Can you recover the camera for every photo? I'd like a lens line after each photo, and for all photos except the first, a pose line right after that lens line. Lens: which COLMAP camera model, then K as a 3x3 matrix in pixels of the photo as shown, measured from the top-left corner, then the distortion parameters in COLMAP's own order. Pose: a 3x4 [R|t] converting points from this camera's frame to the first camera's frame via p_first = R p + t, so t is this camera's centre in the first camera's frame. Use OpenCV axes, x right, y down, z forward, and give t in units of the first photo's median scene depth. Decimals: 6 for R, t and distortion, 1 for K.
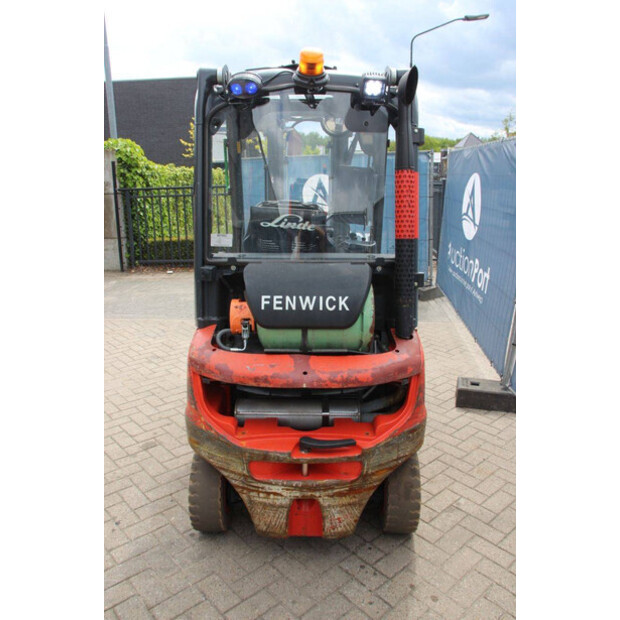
lens RADIAL K [[515.5, 0, 310.0], [0, 515.5, 310.0], [0, 0, 1]] dist [-0.181071, 0.182627]
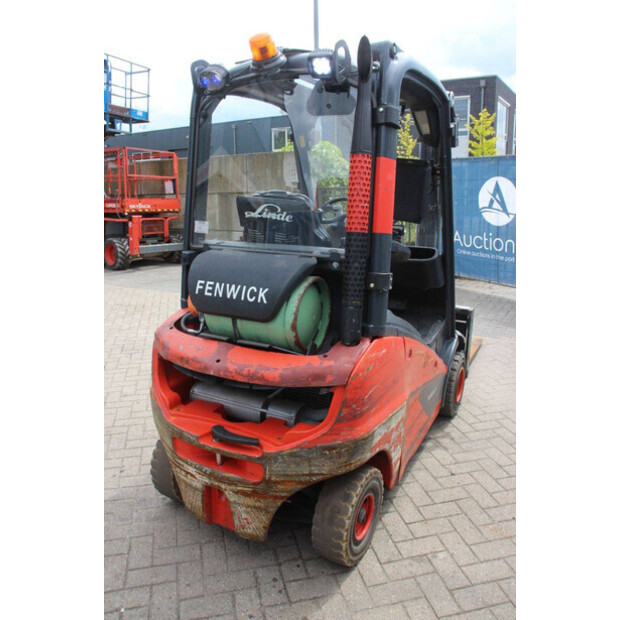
lens RADIAL K [[515.5, 0, 310.0], [0, 515.5, 310.0], [0, 0, 1]] dist [-0.181071, 0.182627]
pose [[0.880602, 0.113145, -0.460149, 0.569751], [-0.118501, 0.992803, 0.017340, -0.012642], [0.458799, 0.039258, 0.887672, 0.192628]]
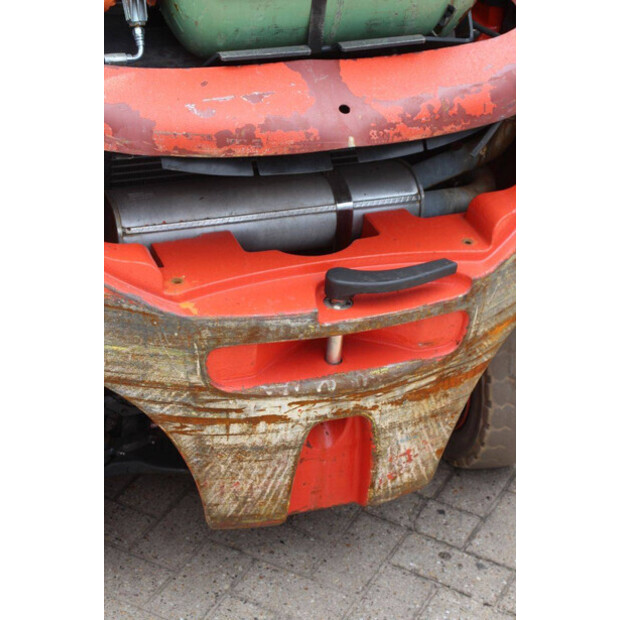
lens RADIAL K [[1456.9, 0, 310.0], [0, 1456.9, 310.0], [0, 0, 1]] dist [0.405985, -0.139327]
pose [[0.935471, -0.141050, 0.324035, -0.401522], [0.041239, 0.954204, 0.296302, -0.060623], [-0.350988, -0.263819, 0.898447, -0.030837]]
